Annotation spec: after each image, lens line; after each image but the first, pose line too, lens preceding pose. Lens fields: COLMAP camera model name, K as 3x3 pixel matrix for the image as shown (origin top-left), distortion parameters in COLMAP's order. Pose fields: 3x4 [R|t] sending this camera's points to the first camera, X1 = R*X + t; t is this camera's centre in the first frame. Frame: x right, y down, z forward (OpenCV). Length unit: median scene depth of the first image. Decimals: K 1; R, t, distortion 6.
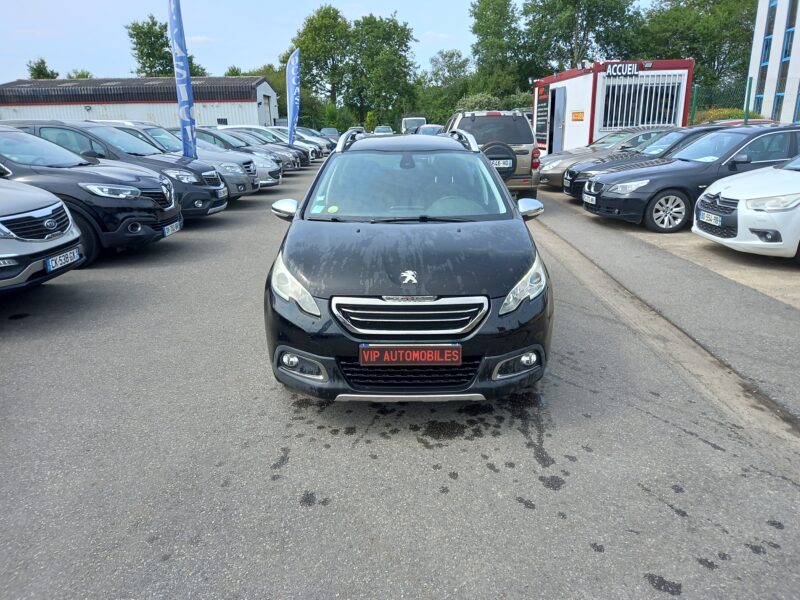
lens RADIAL K [[583.8, 0, 405.8], [0, 583.8, 301.3], [0, 0, 1]] dist [0.076376, -0.071329]
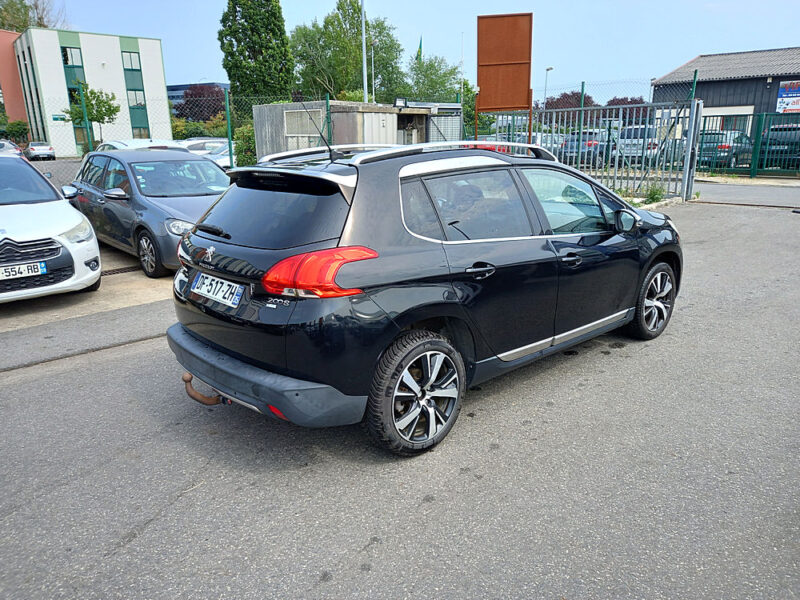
lens RADIAL K [[583.8, 0, 405.8], [0, 583.8, 301.3], [0, 0, 1]] dist [0.076376, -0.071329]
pose [[-0.676347, -0.171102, 0.716435, -0.567413], [0.241511, 0.867364, 0.435145, -0.462509], [-0.695865, 0.467336, -0.545316, 1.567437]]
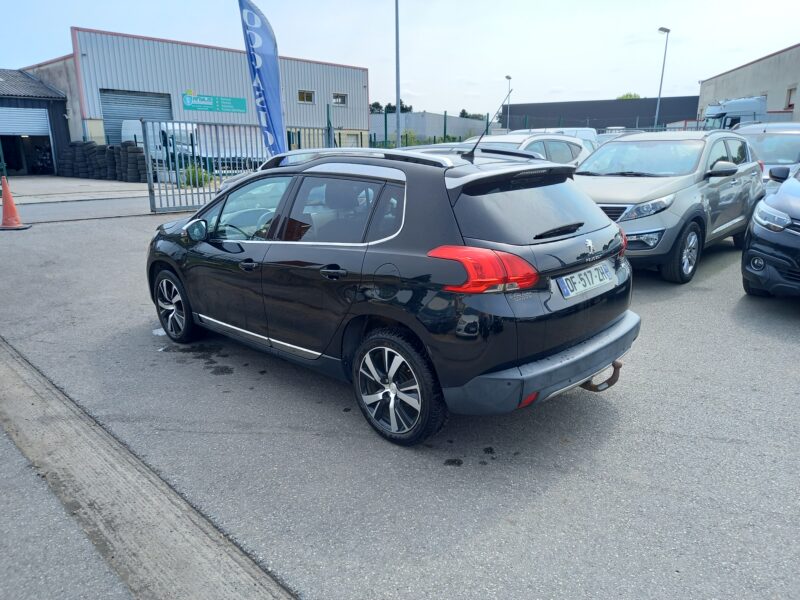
lens RADIAL K [[583.8, 0, 405.8], [0, 583.8, 301.3], [0, 0, 1]] dist [0.076376, -0.071329]
pose [[-0.697976, 0.206000, -0.685852, 0.571488], [-0.188503, 0.871105, 0.453478, -0.486595], [0.690866, 0.445802, -0.569179, 1.602129]]
